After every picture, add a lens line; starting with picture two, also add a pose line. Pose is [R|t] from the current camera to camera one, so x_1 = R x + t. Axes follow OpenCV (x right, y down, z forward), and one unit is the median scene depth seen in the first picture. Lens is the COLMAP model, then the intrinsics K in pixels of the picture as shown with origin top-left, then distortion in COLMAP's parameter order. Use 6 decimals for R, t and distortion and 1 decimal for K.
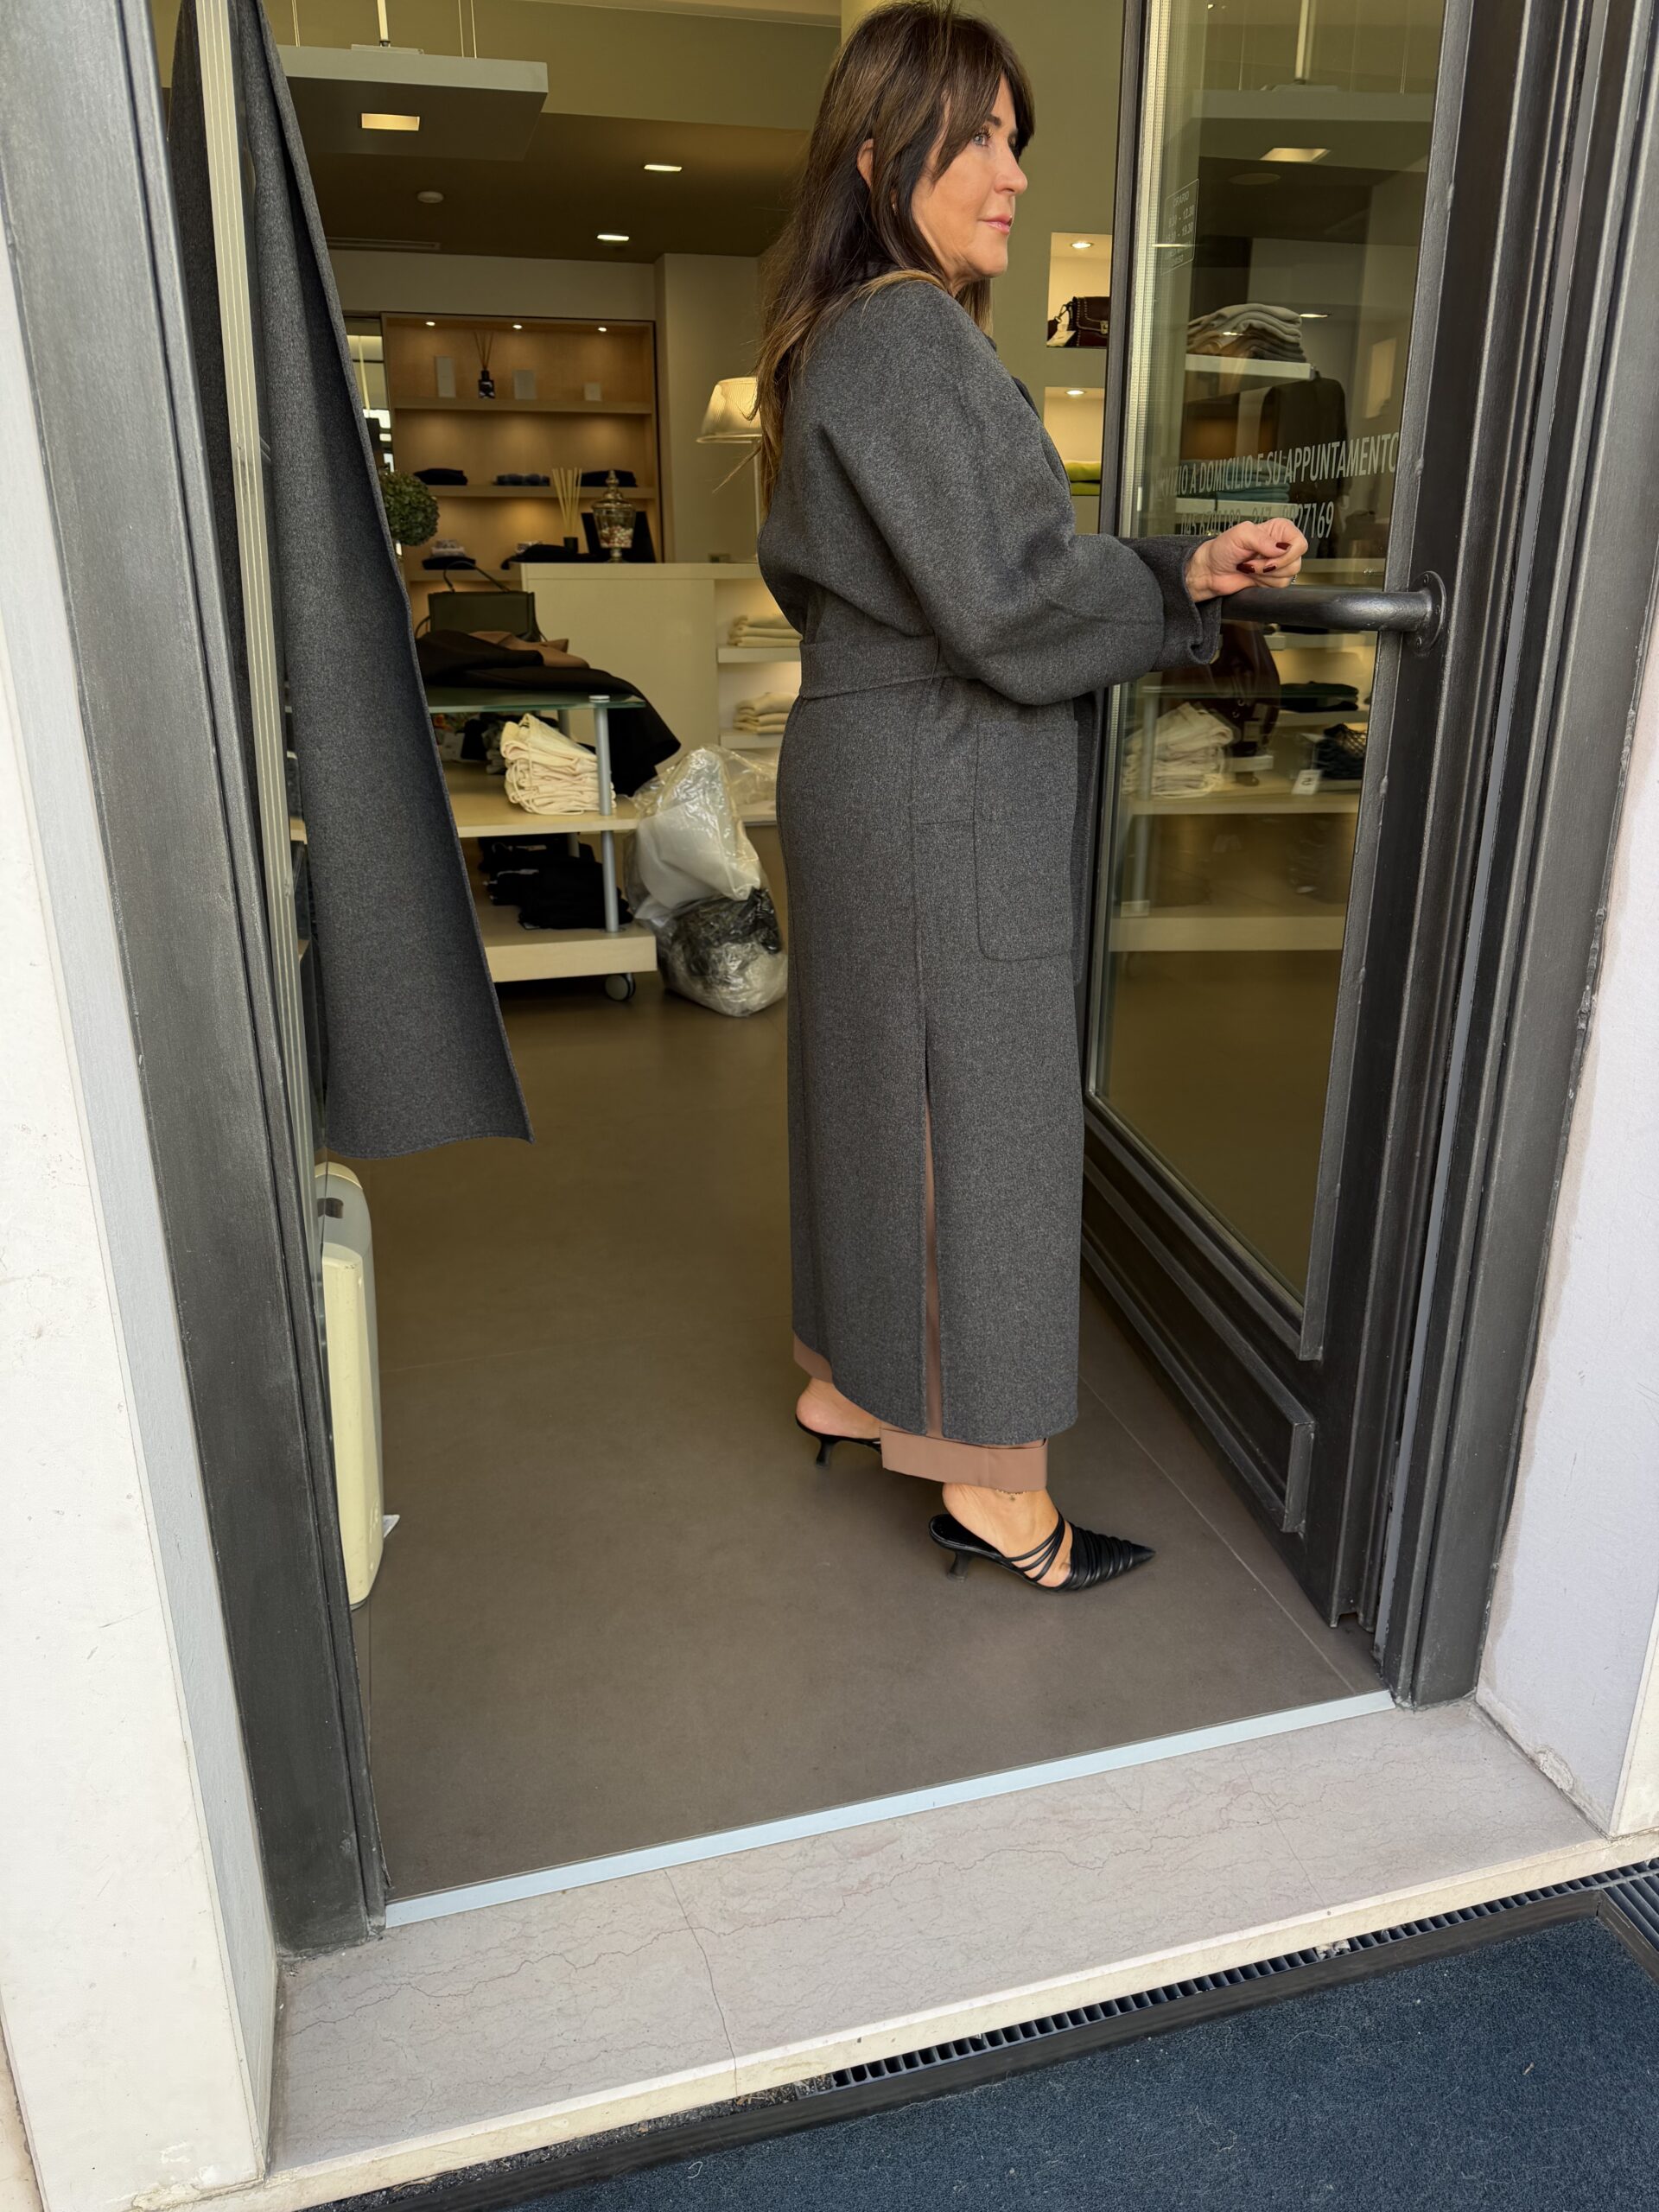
lens RADIAL K [[1576.6, 0, 839.9], [0, 1576.6, 1099.7], [0, 0, 1]] dist [0.004267, -0.006655]
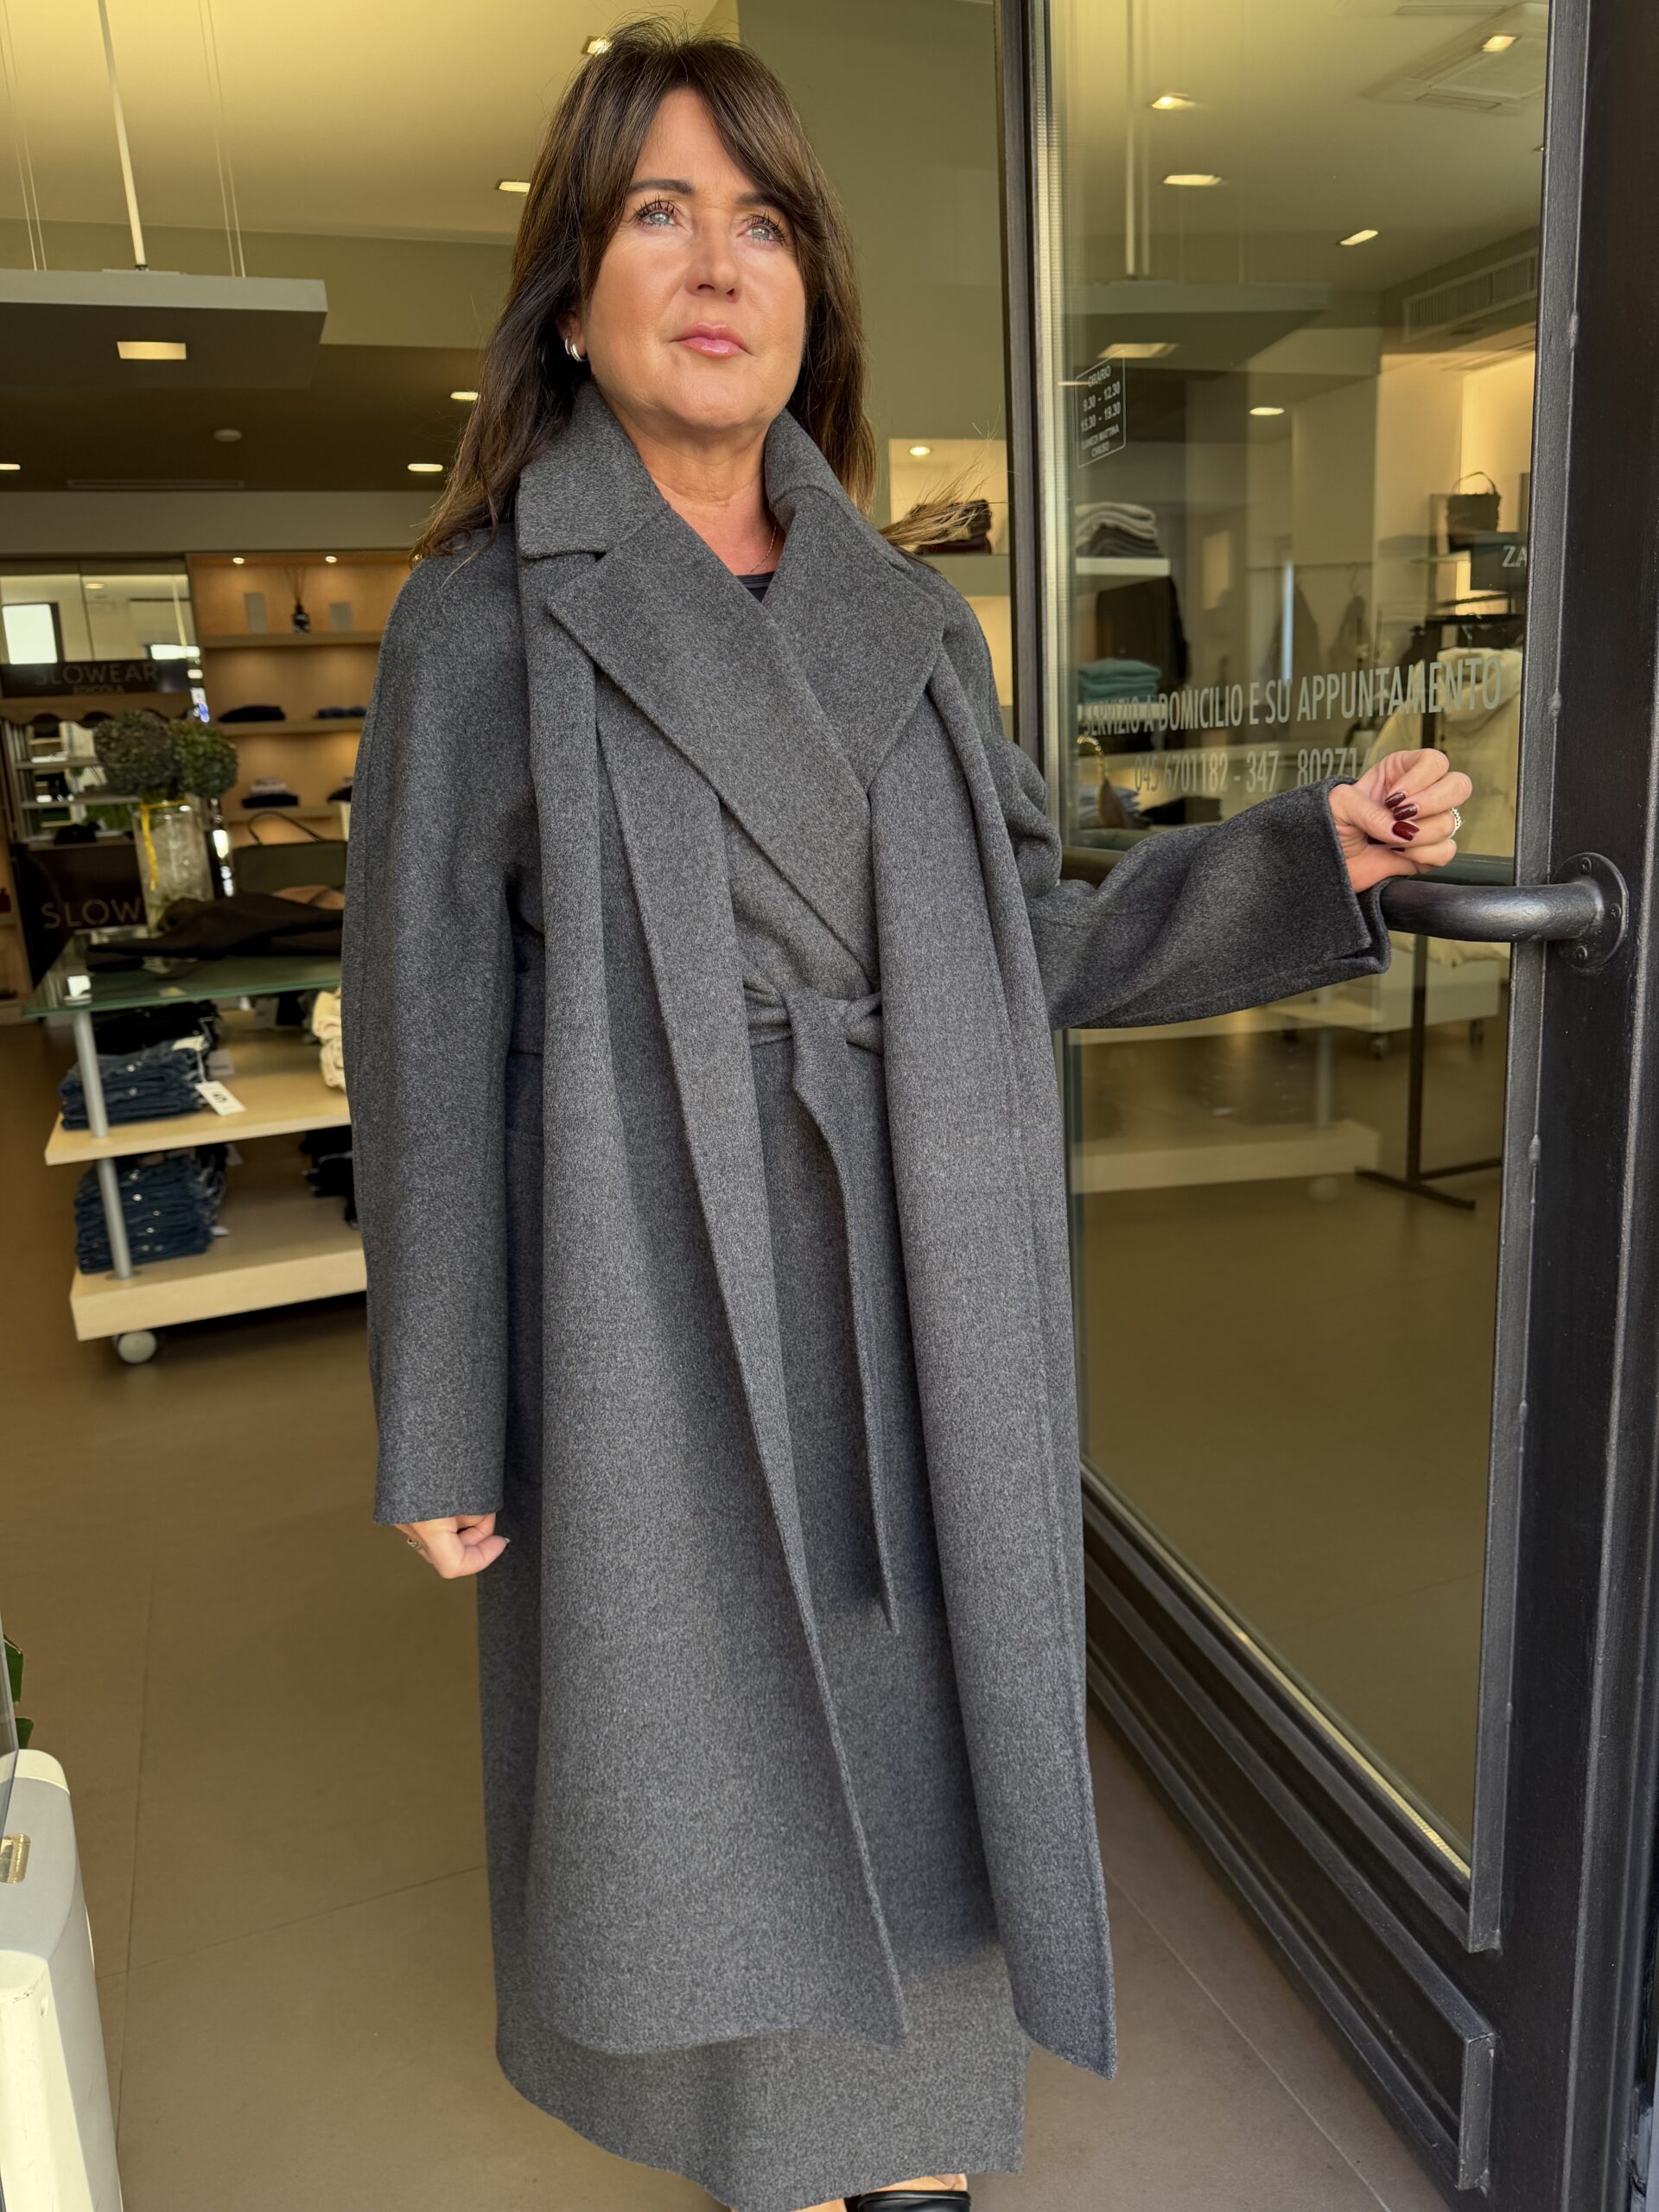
lens RADIAL K [[1595.3, 0, 830.3], [0, 1595.3, 1113.2], [0, 0, 1]] dist [0.030946, -0.056897]
pose [[0.994243, -0.073296, 0.078157, -0.013907], [0.081572, 0.990737, -0.108564, -0.163522], [-0.069476, 0.114314, 0.991012, 0.326922]]
